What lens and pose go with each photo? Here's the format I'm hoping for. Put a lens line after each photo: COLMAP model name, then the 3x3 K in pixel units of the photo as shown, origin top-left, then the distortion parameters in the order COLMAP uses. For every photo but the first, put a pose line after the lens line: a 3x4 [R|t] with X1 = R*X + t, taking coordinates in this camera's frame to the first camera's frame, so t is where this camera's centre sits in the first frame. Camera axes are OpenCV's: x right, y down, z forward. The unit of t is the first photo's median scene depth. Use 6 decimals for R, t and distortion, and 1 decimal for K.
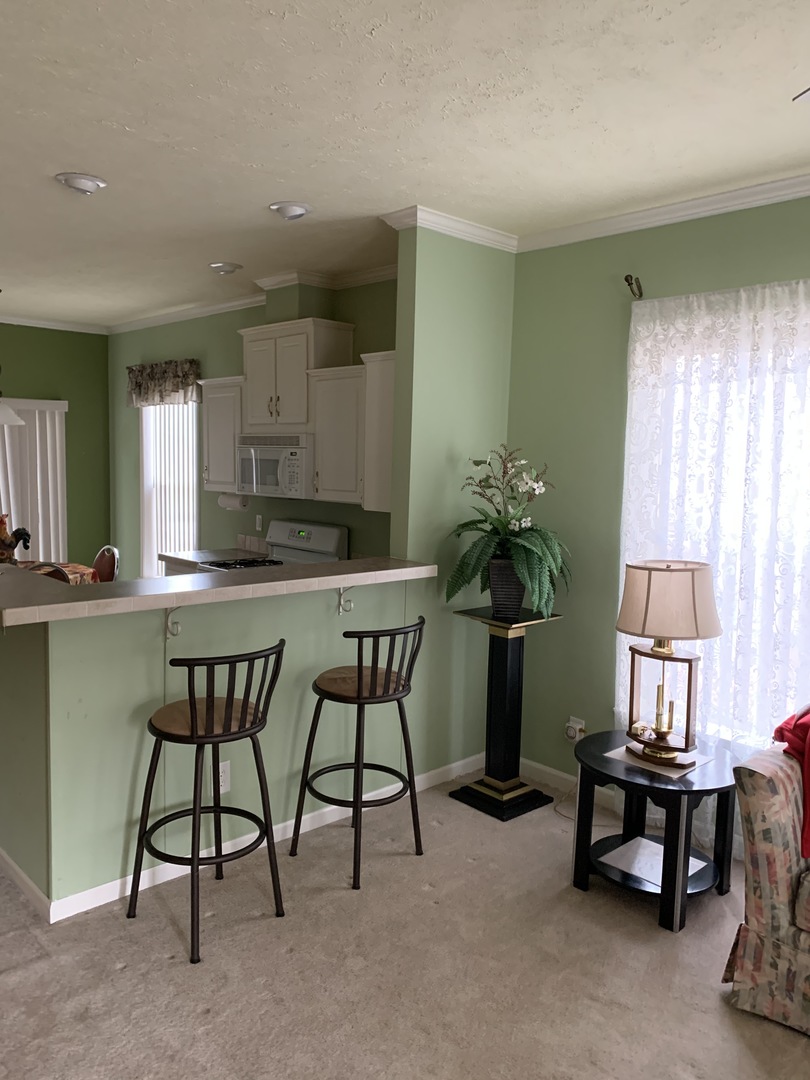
lens RADIAL K [[827.5, 0, 404.7], [0, 827.5, 539.7], [0, 0, 1]] dist [0.016134, -0.030437]
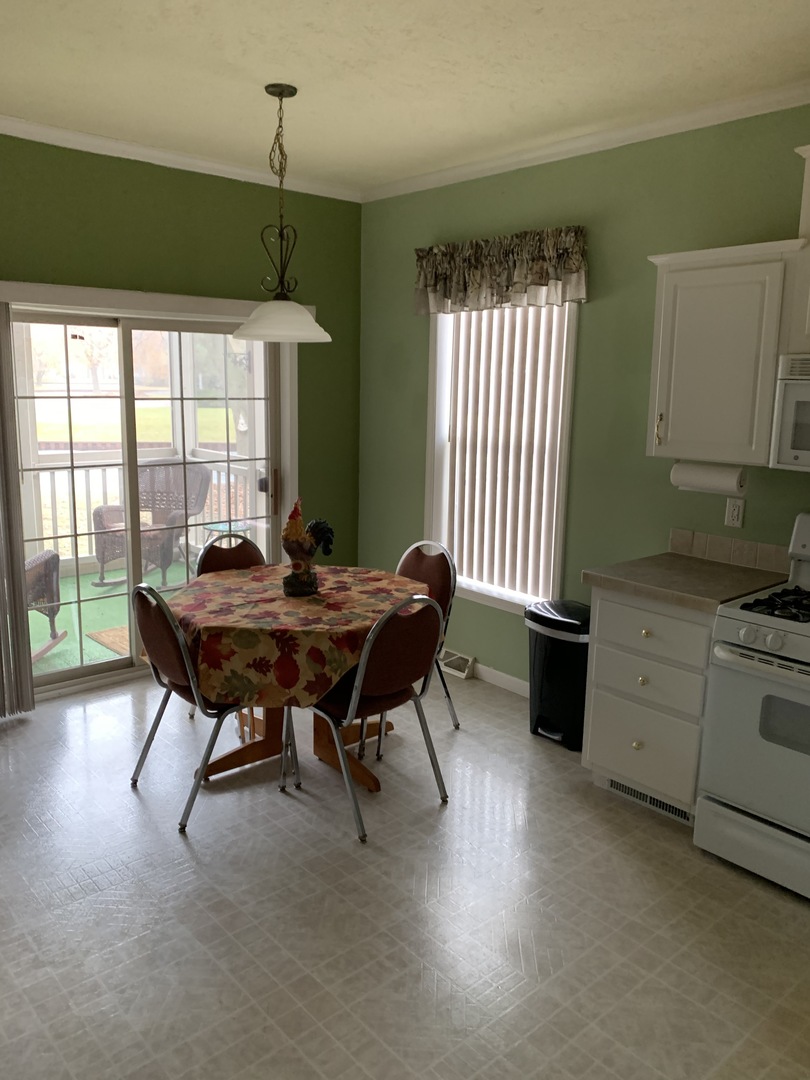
lens RADIAL K [[827.5, 0, 400.3], [0, 827.5, 539.4], [0, 0, 1]] dist [0.016134, -0.030437]
pose [[0.999086, 0.004249, -0.042537, -0.355796], [-0.000522, 0.996186, 0.087257, -0.048778], [0.042746, -0.087155, 0.995277, 0.393057]]
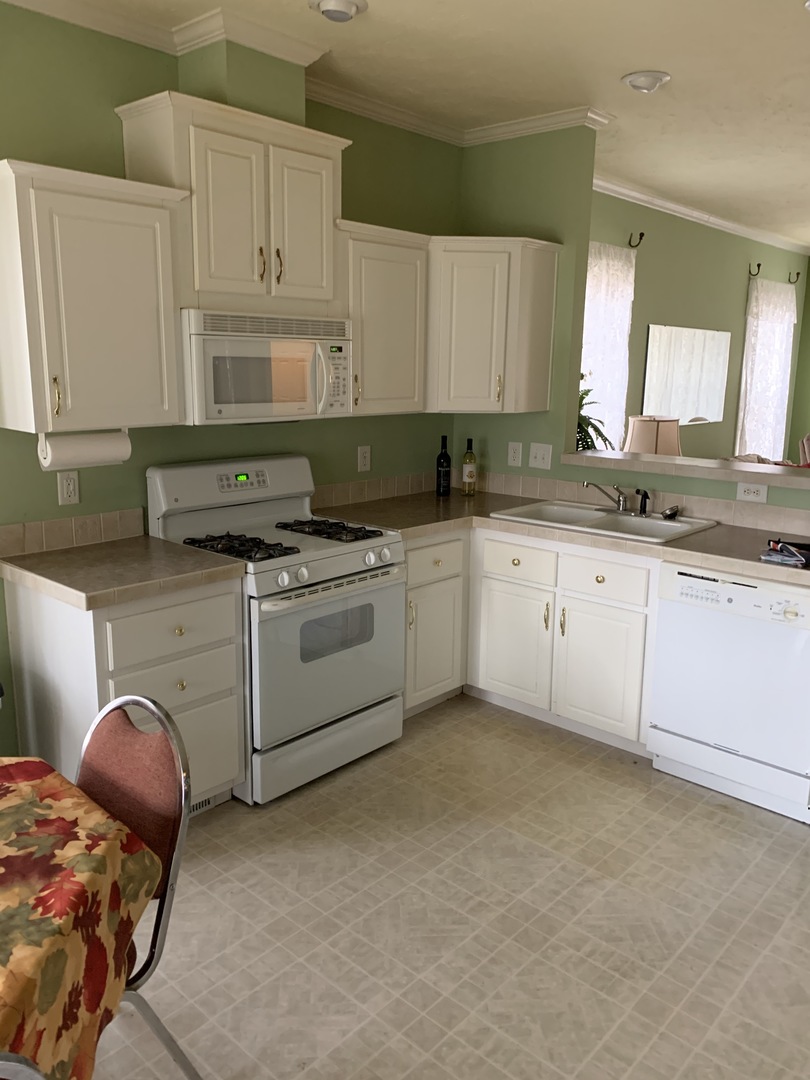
lens RADIAL K [[827.5, 0, 401.1], [0, 827.5, 534.4], [0, 0, 1]] dist [0.016134, -0.030437]
pose [[-0.076720, -0.230804, 0.969971, -0.631145], [0.087529, 0.967523, 0.237145, -0.087626], [-0.993203, 0.103095, -0.054026, 0.777746]]
